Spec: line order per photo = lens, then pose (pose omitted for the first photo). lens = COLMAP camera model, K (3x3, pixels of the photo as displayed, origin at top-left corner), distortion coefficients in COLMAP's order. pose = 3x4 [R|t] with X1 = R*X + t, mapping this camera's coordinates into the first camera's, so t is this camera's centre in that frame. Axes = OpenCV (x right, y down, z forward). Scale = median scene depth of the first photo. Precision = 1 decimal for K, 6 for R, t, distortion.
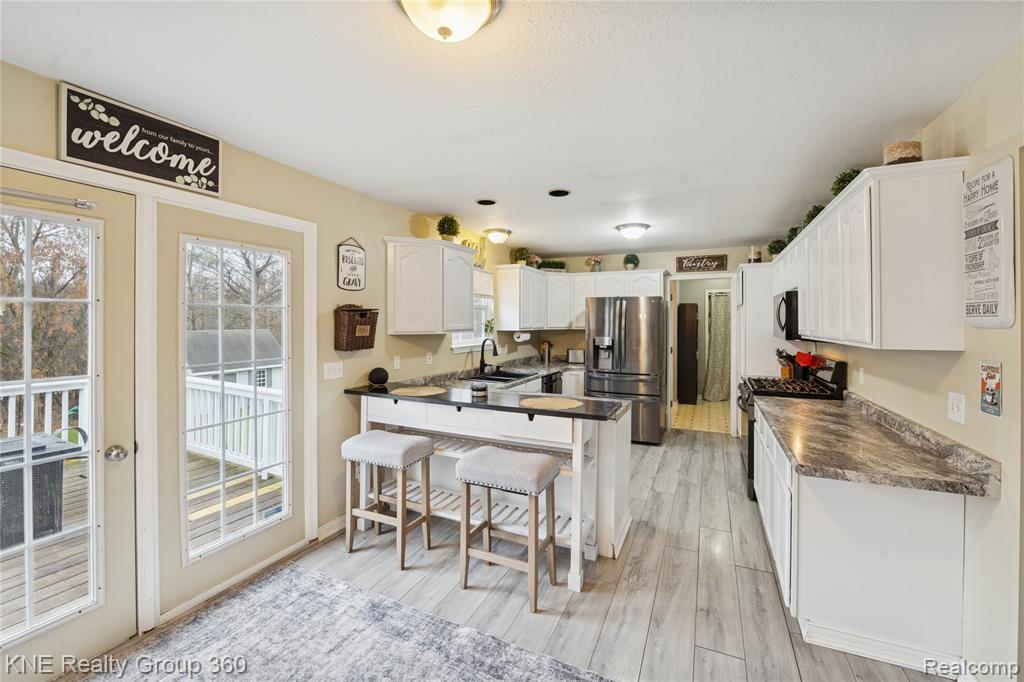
lens RADIAL K [[413.1, 0, 524.2], [0, 413.1, 321.8], [0, 0, 1]] dist [-0.013160, 0.000050]
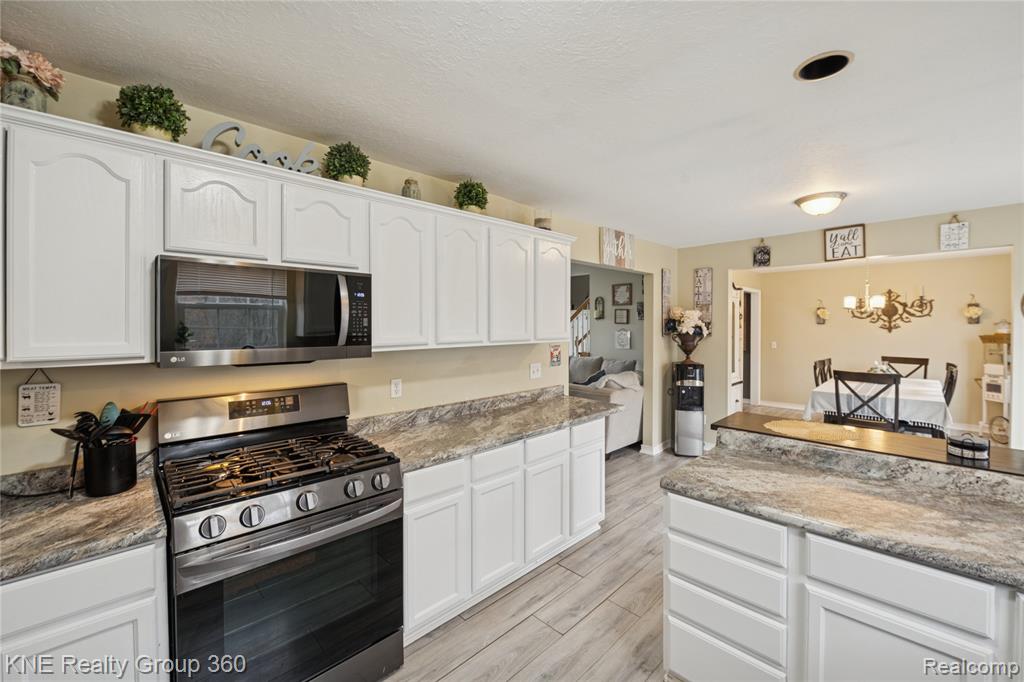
lens RADIAL K [[413.1, 0, 530.3], [0, 413.1, 328.3], [0, 0, 1]] dist [-0.013160, 0.000050]
pose [[-0.937409, -0.007137, 0.348157, 0.149311], [-0.003670, 0.999937, 0.010615, -0.002118], [-0.348211, 0.008673, -0.937376, 0.973965]]
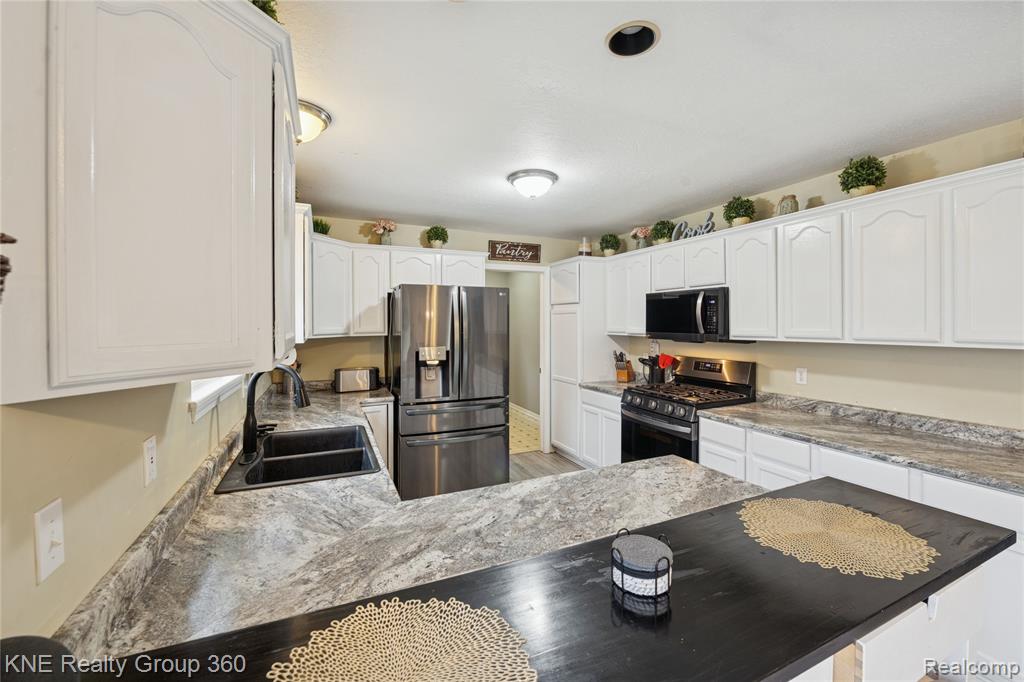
lens RADIAL K [[413.1, 0, 517.7], [0, 413.1, 342.0], [0, 0, 1]] dist [-0.013160, 0.000050]
pose [[0.658819, -0.038684, 0.751306, -0.207218], [0.006197, 0.998922, 0.045999, -0.000276], [-0.752276, -0.025649, 0.658349, 0.492897]]
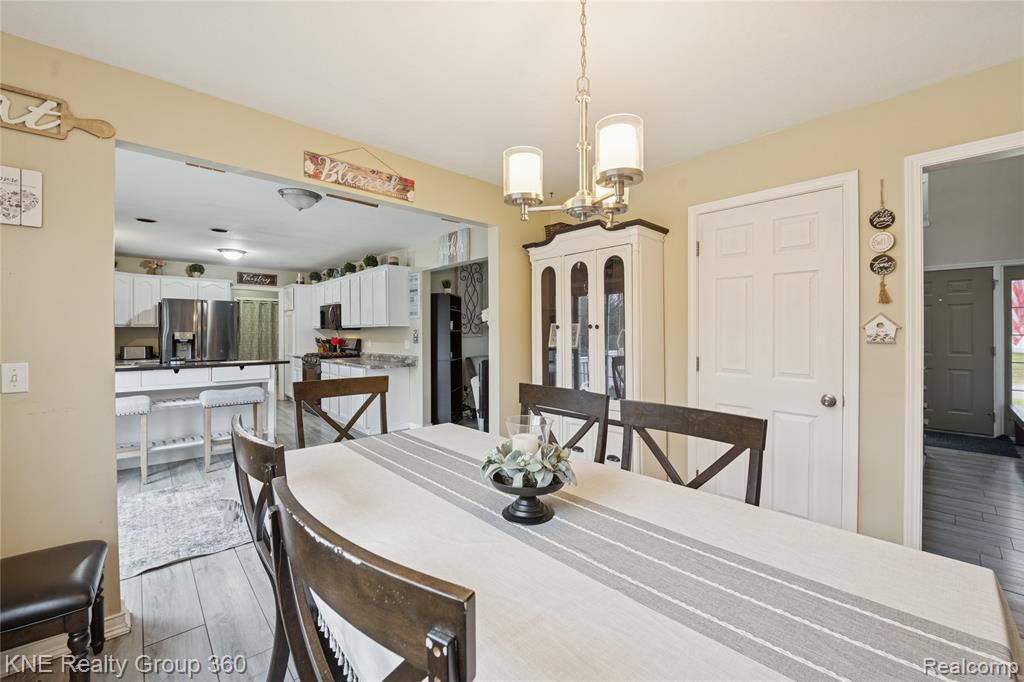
lens RADIAL K [[413.1, 0, 520.9], [0, 413.1, 332.9], [0, 0, 1]] dist [-0.013160, 0.000050]
pose [[0.388184, -0.007750, 0.921549, -0.534041], [0.004191, 0.999969, 0.006644, 0.035373], [-0.921572, 0.001283, 0.388205, -0.366253]]
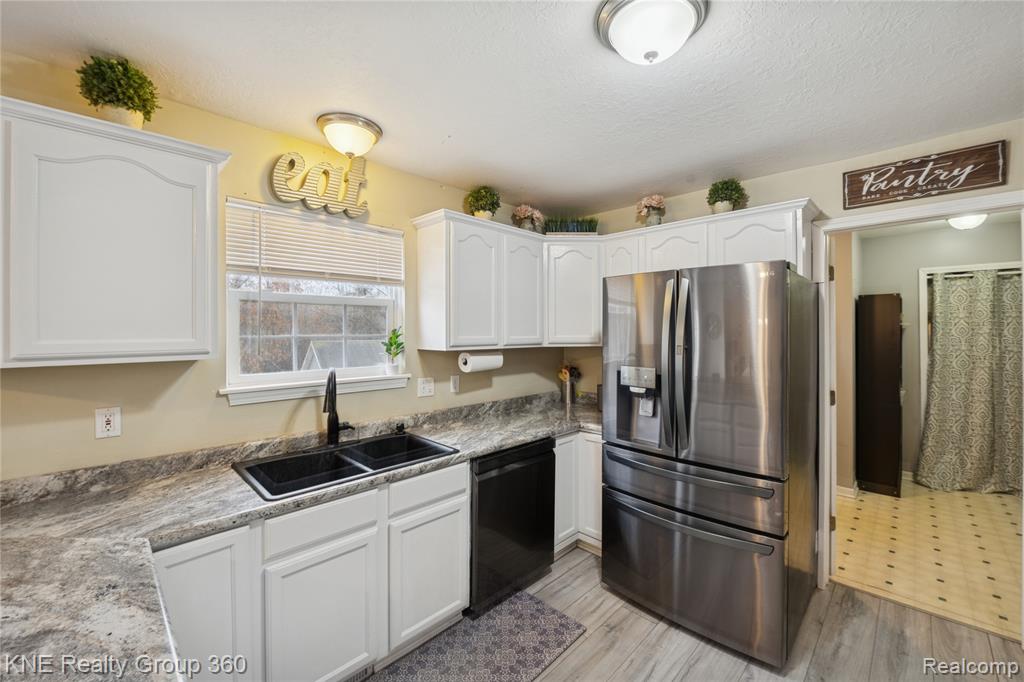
lens RADIAL K [[413.1, 0, 533.6], [0, 413.1, 329.2], [0, 0, 1]] dist [-0.013160, 0.000050]
pose [[0.947145, -0.003531, -0.320786, 0.233175], [0.002257, 0.999988, -0.004342, -0.000932], [0.320797, 0.003388, 0.947142, 0.578970]]
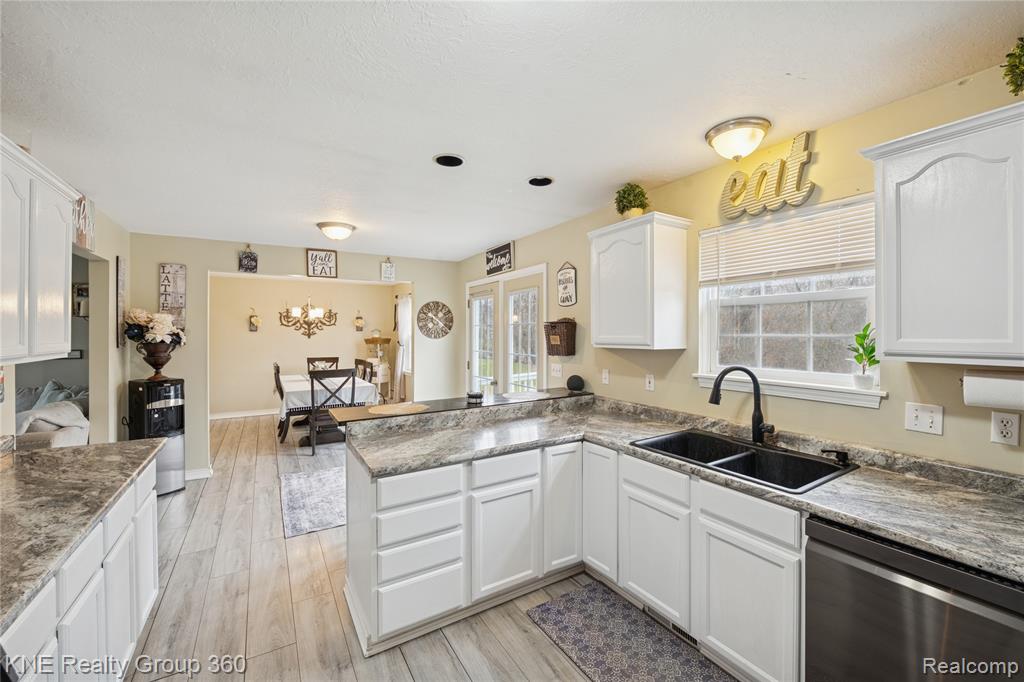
lens RADIAL K [[413.1, 0, 524.5], [0, 413.1, 336.4], [0, 0, 1]] dist [-0.013160, 0.000050]
pose [[-0.553846, 0.005887, -0.832599, 0.389398], [-0.000595, 0.999972, 0.007466, 0.001395], [0.832619, 0.004631, -0.553827, 0.941909]]
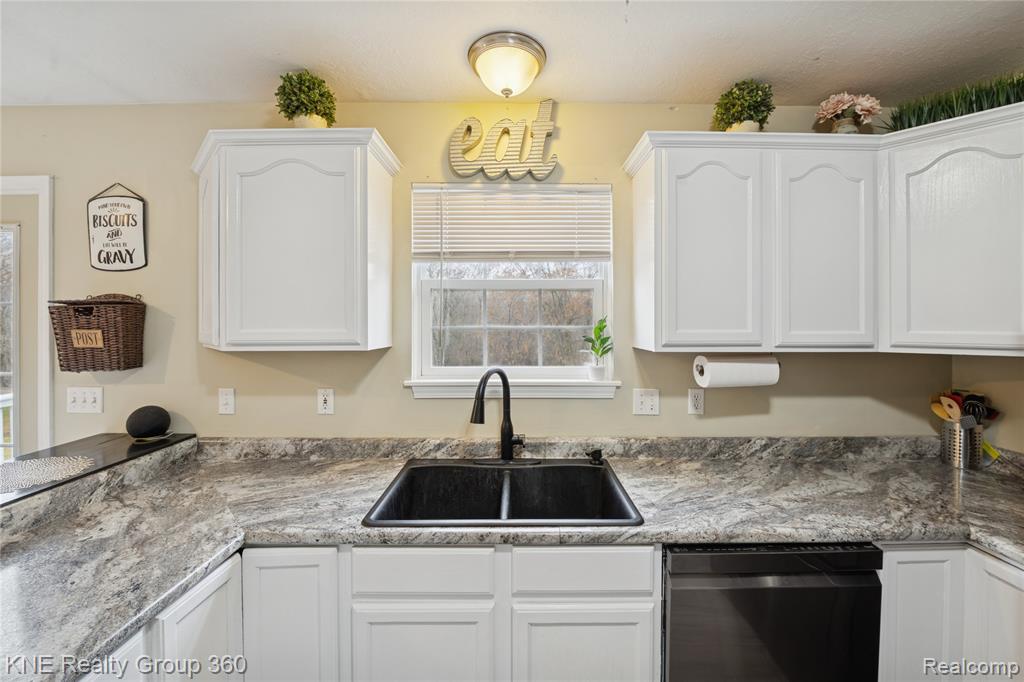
lens RADIAL K [[413.1, 0, 522.0], [0, 413.1, 323.5], [0, 0, 1]] dist [-0.013160, 0.000050]
pose [[0.418167, -0.000860, -0.908370, 0.222078], [0.000484, 1.000000, -0.000723, 0.000750], [0.908370, -0.000137, 0.418168, 0.776831]]
